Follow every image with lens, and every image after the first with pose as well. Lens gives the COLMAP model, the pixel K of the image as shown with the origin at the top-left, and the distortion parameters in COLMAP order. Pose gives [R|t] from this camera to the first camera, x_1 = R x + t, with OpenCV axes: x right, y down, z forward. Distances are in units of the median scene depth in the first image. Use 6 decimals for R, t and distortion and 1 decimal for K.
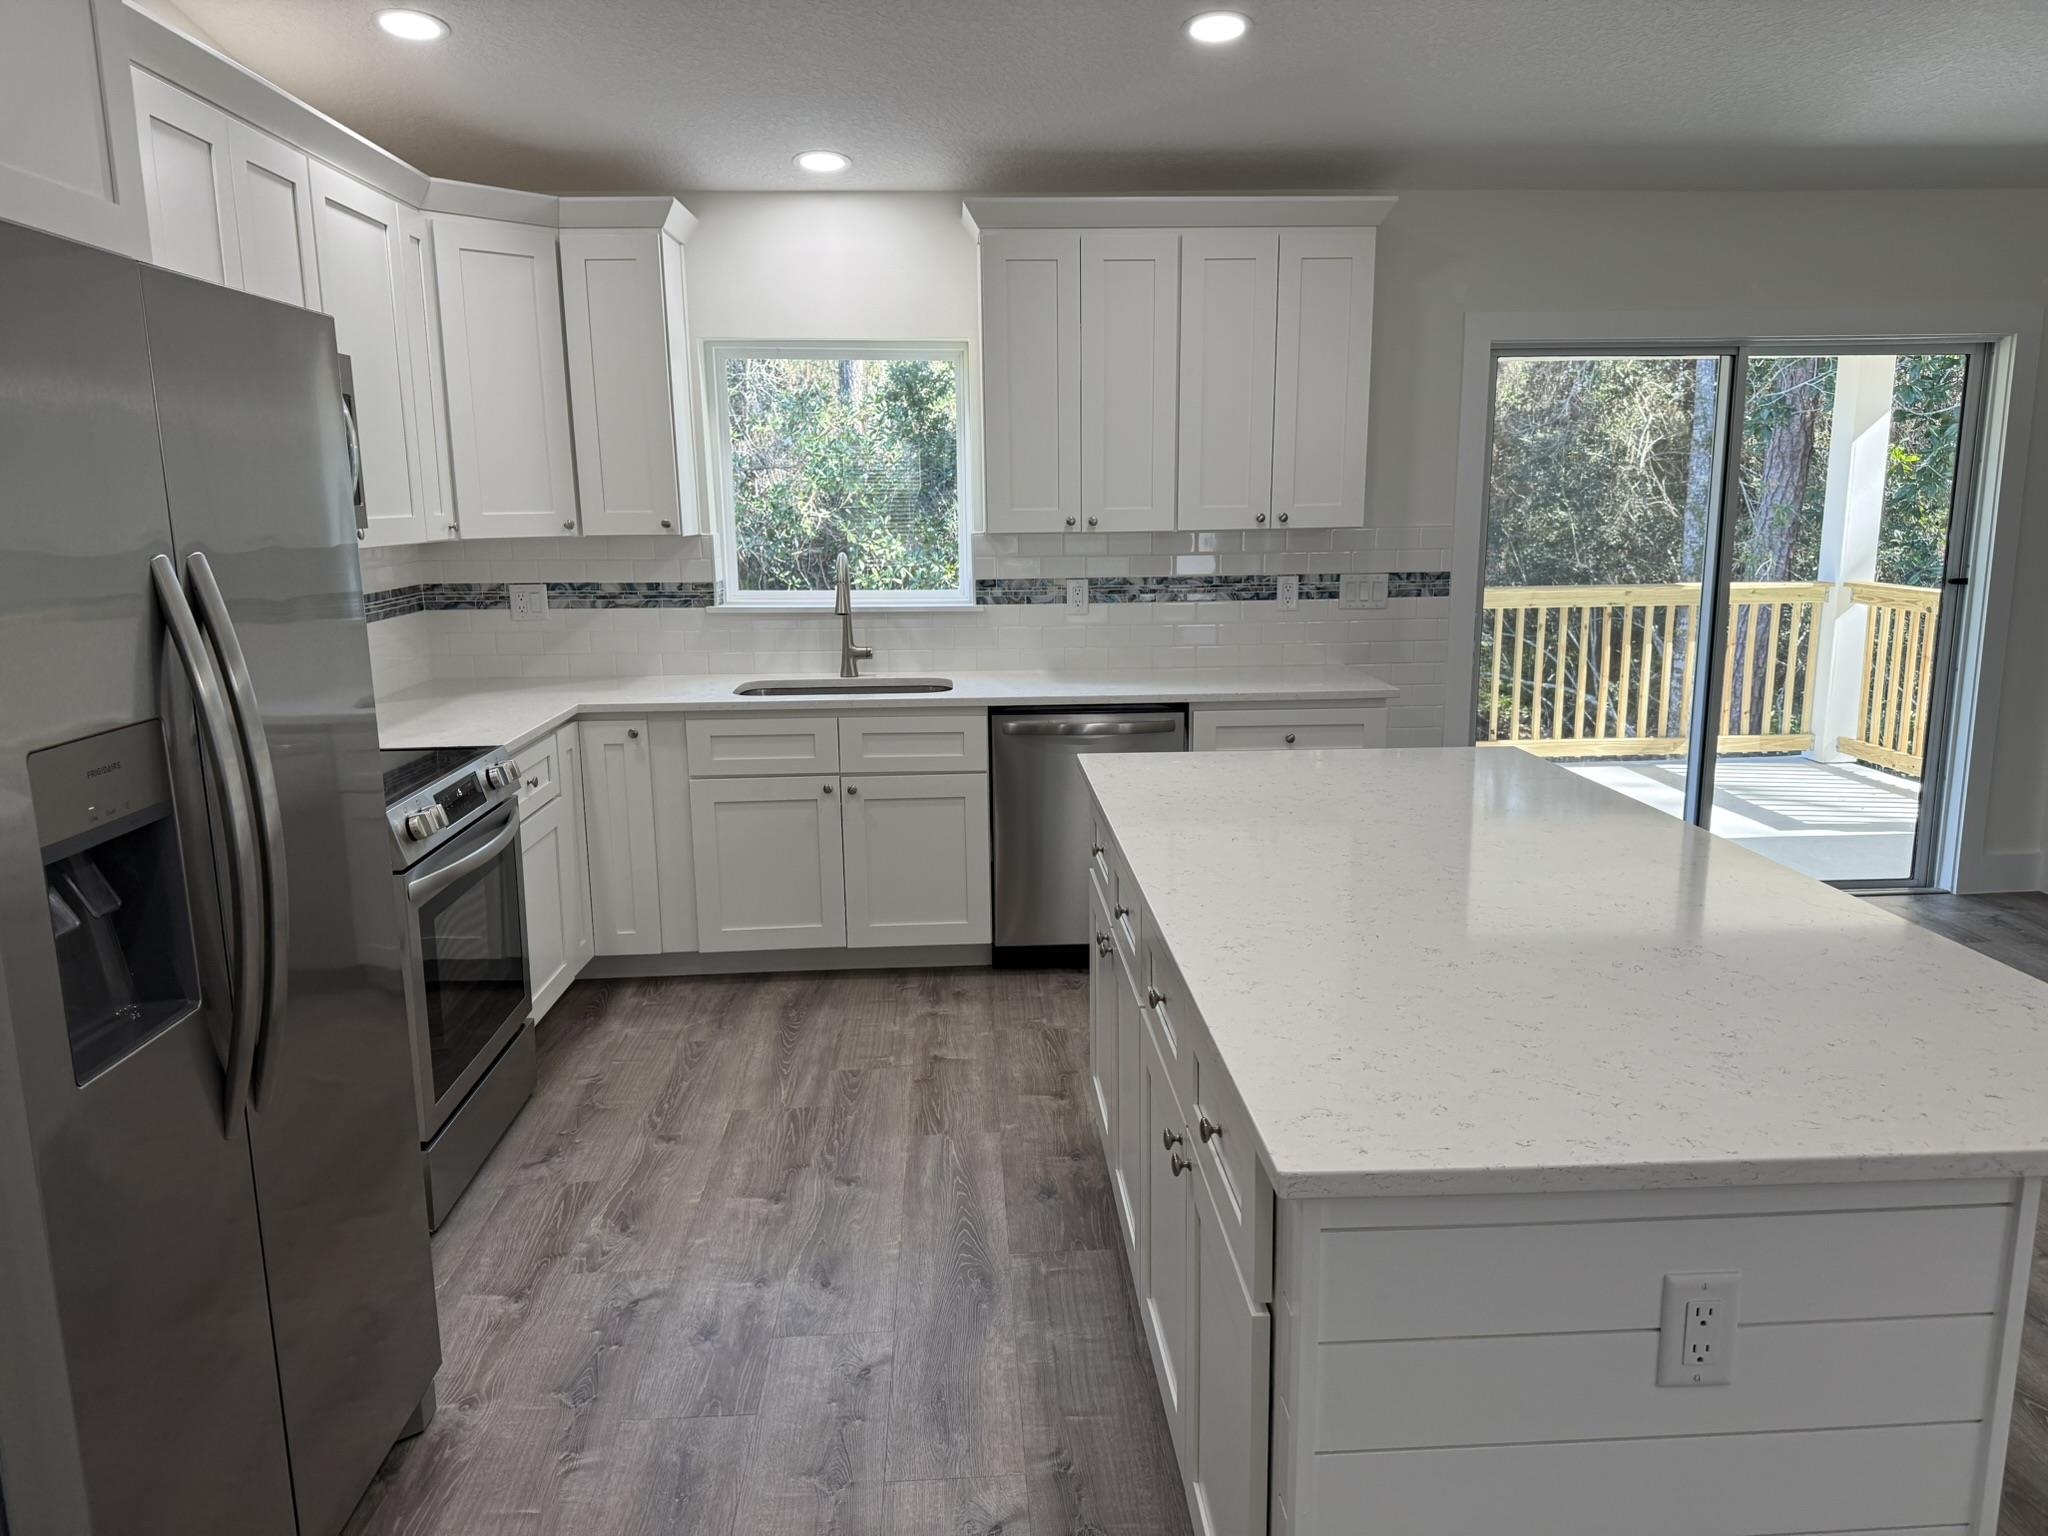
lens RADIAL K [[1443.1, 0, 1037.5], [0, 1443.1, 794.1], [0, 0, 1]] dist [0.068827, -0.096930]
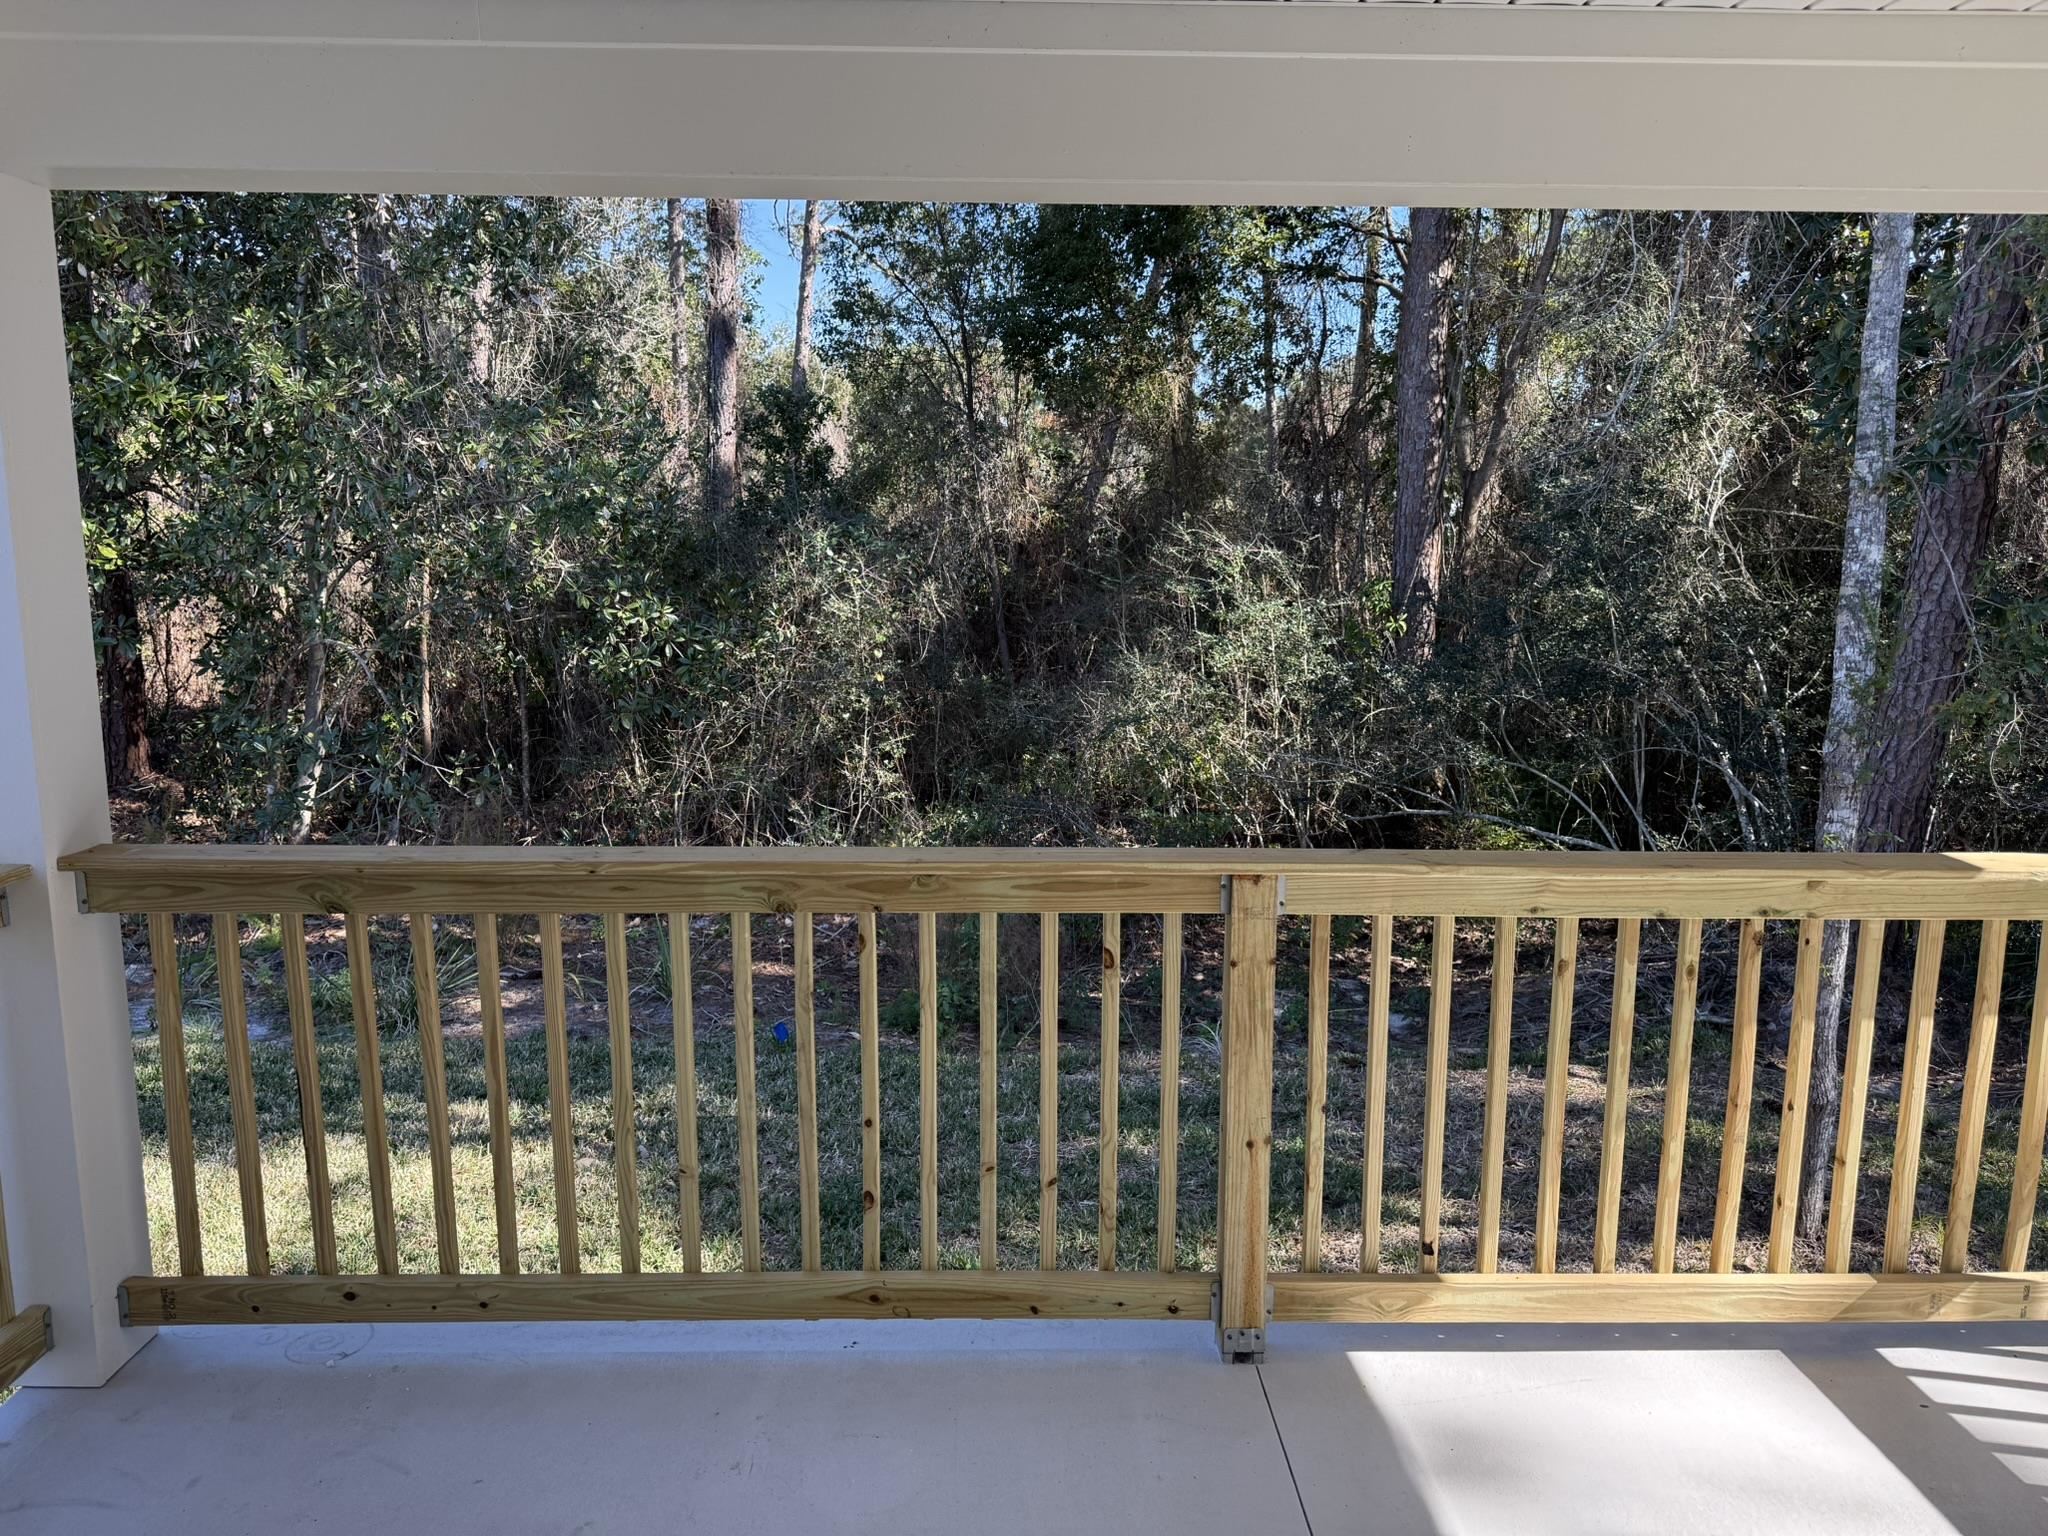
lens RADIAL K [[1443.1, 0, 1027.8], [0, 1443.1, 793.7], [0, 0, 1]] dist [0.068827, -0.096930]
pose [[0.999500, 0.025408, -0.018825, 0.373198], [-0.026014, 0.999128, -0.032662, -0.237394], [0.017979, 0.033136, 0.999289, 1.079273]]
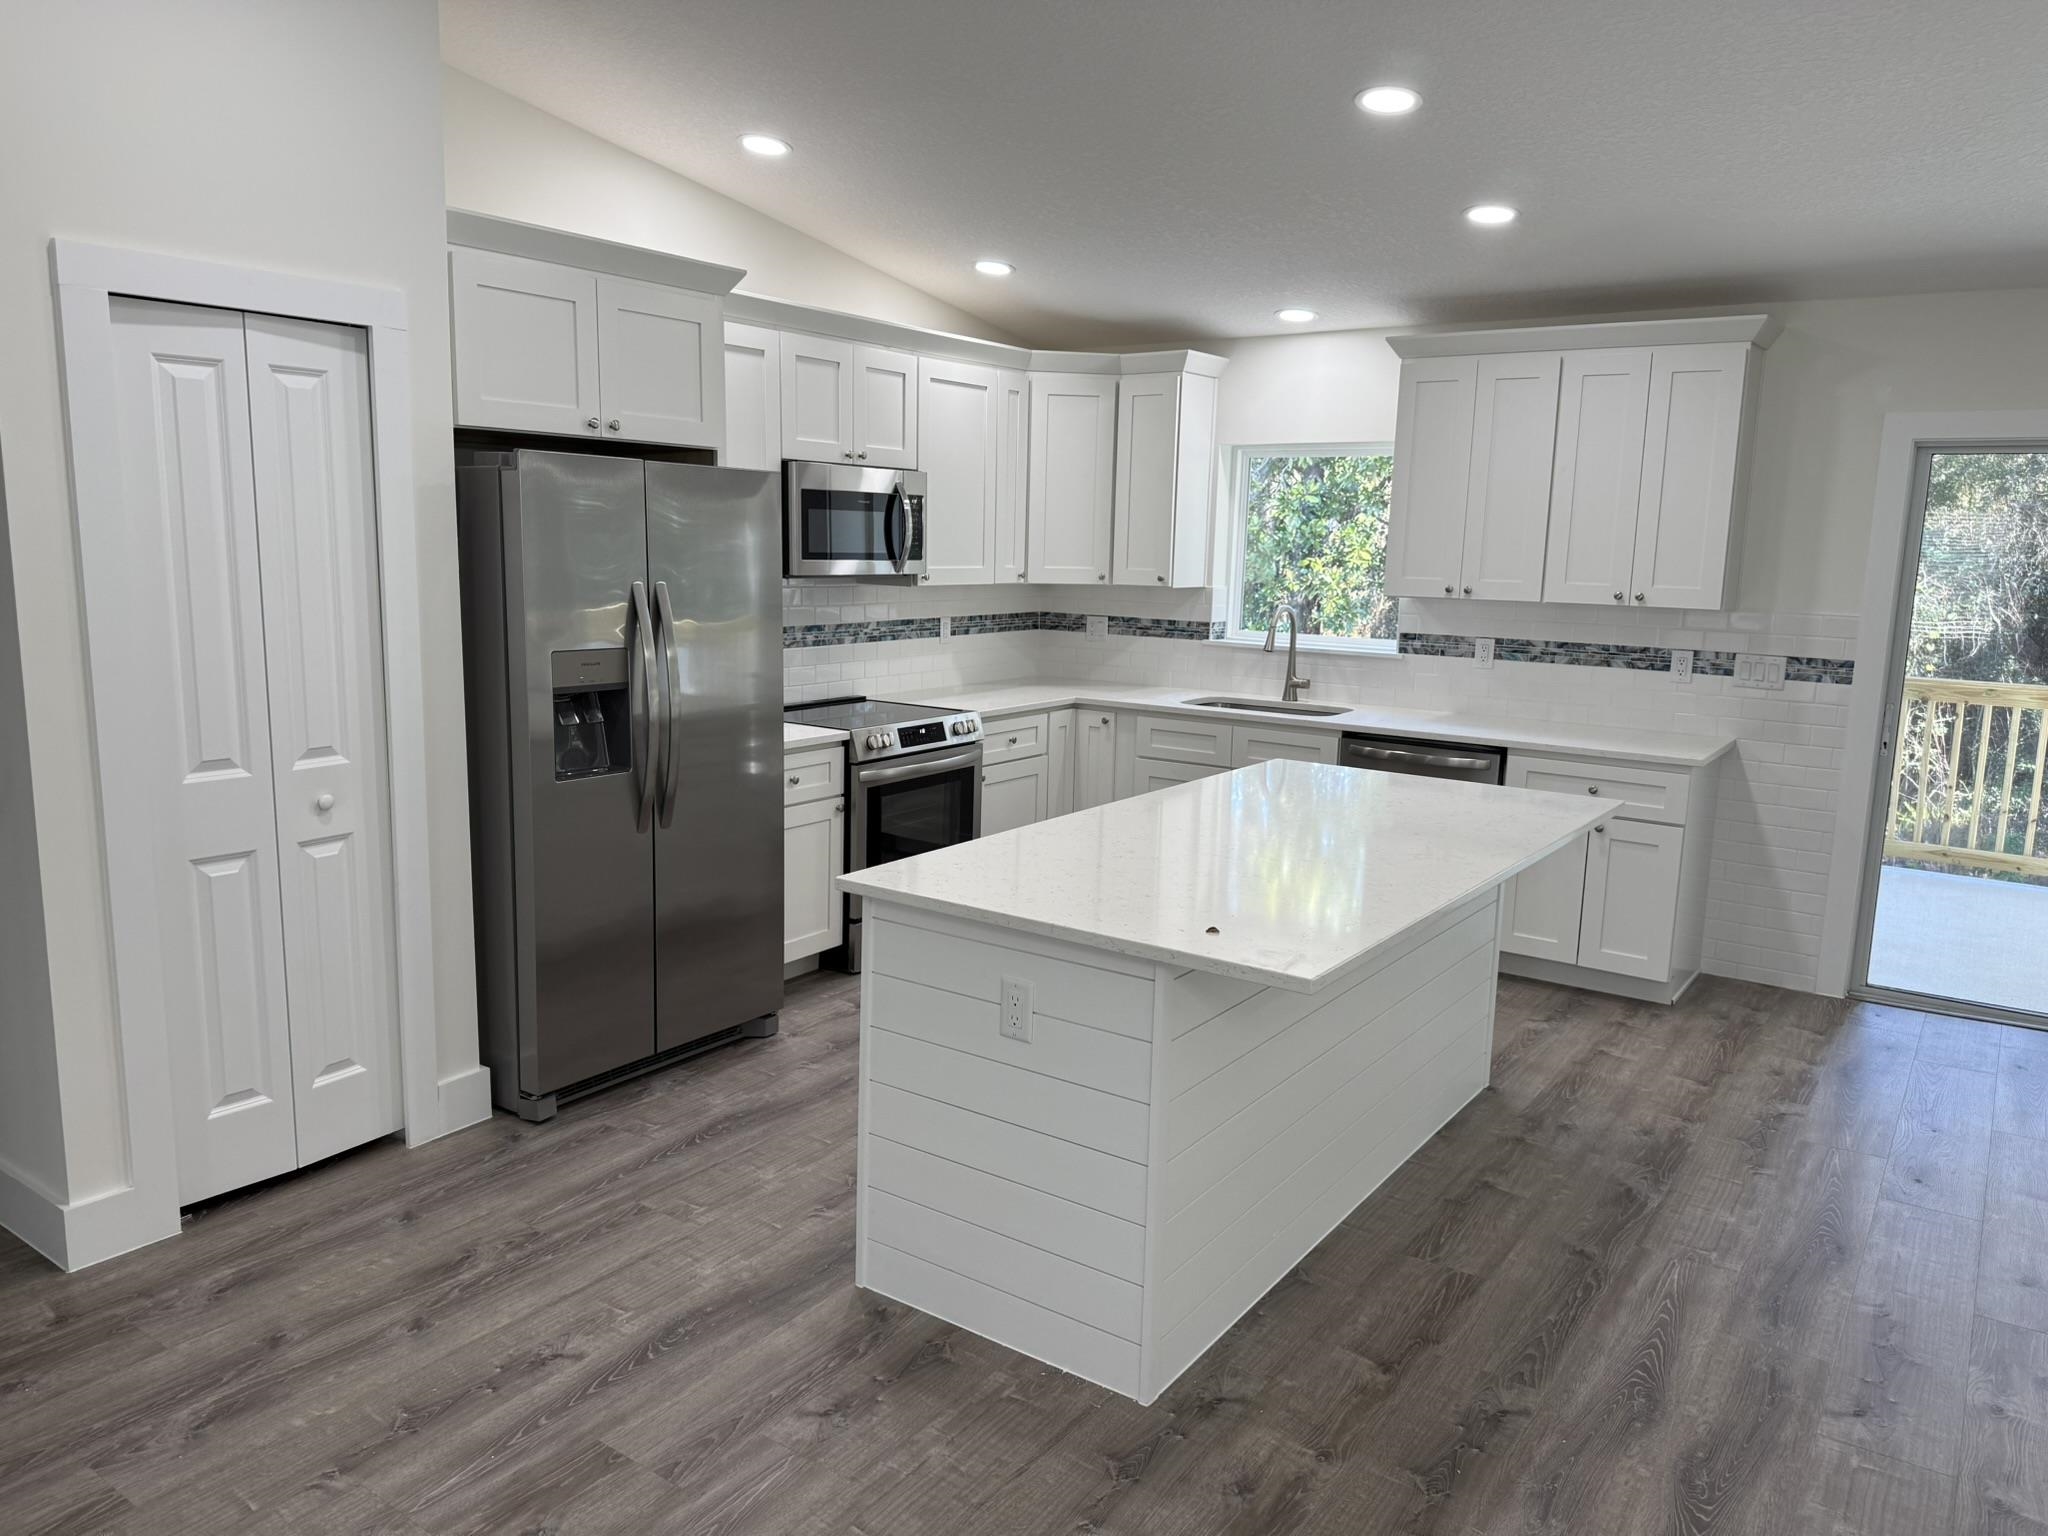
lens RADIAL K [[1443.1, 0, 988.6], [0, 1443.1, 809.8], [0, 0, 1]] dist [0.068827, -0.096930]
pose [[0.776019, 0.147539, -0.613210, 0.466360], [-0.158110, 0.986716, 0.037317, 0.008883], [0.610570, 0.067996, 0.789038, -0.177944]]
